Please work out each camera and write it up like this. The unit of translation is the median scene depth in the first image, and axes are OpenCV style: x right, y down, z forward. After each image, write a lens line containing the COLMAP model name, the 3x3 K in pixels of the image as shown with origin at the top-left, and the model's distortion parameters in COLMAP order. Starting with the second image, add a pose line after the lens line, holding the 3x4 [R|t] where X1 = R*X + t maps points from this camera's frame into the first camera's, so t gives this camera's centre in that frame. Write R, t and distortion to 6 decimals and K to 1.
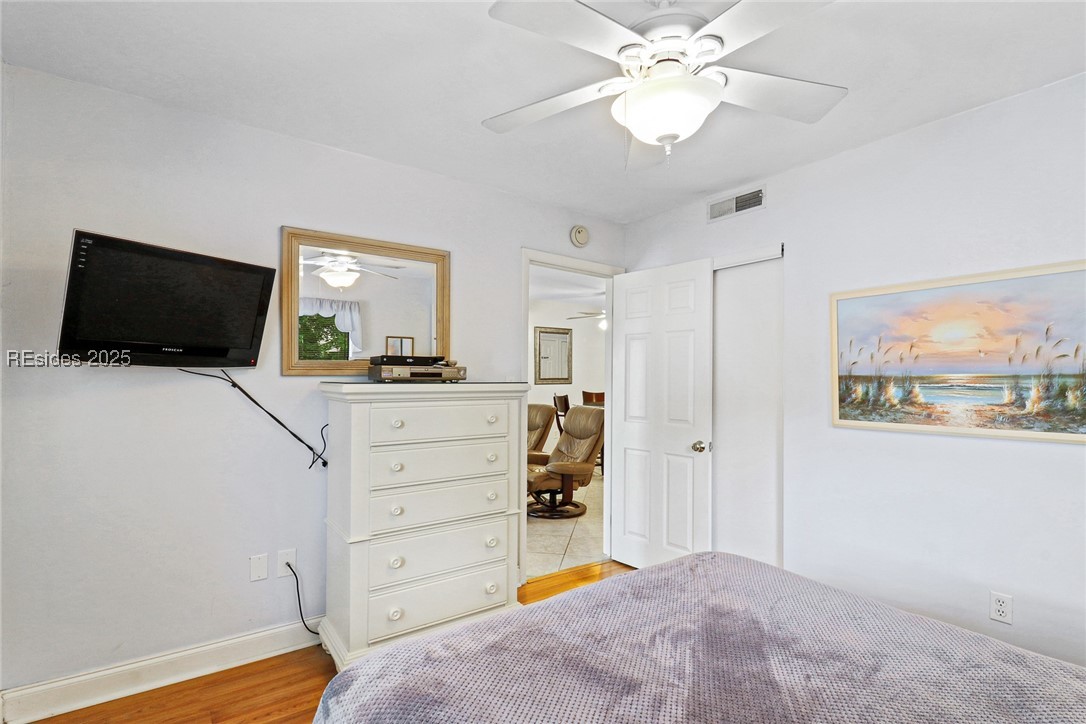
lens RADIAL K [[511.1, 0, 552.1], [0, 511.1, 371.4], [0, 0, 1]] dist [0.010338, -0.005254]
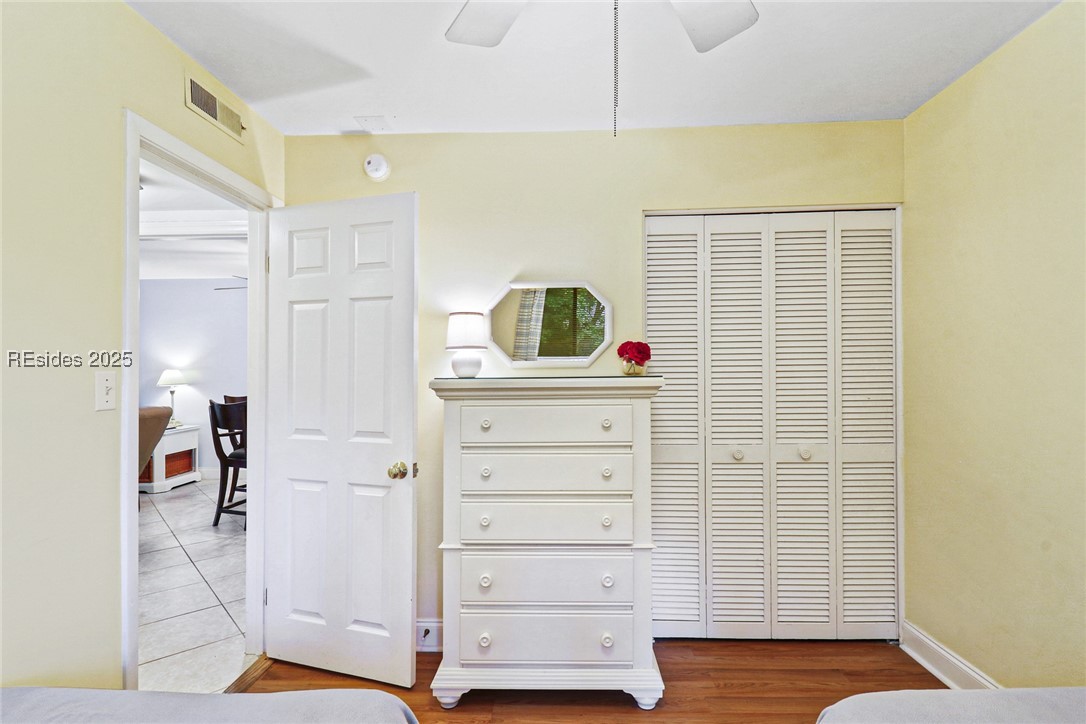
lens RADIAL K [[511.1, 0, 542.8], [0, 511.1, 369.3], [0, 0, 1]] dist [0.010338, -0.005254]
pose [[0.788175, -0.016363, -0.615233, 0.288486], [0.021639, 0.999765, 0.001133, 0.007261], [0.615070, -0.014206, 0.788344, 0.324047]]
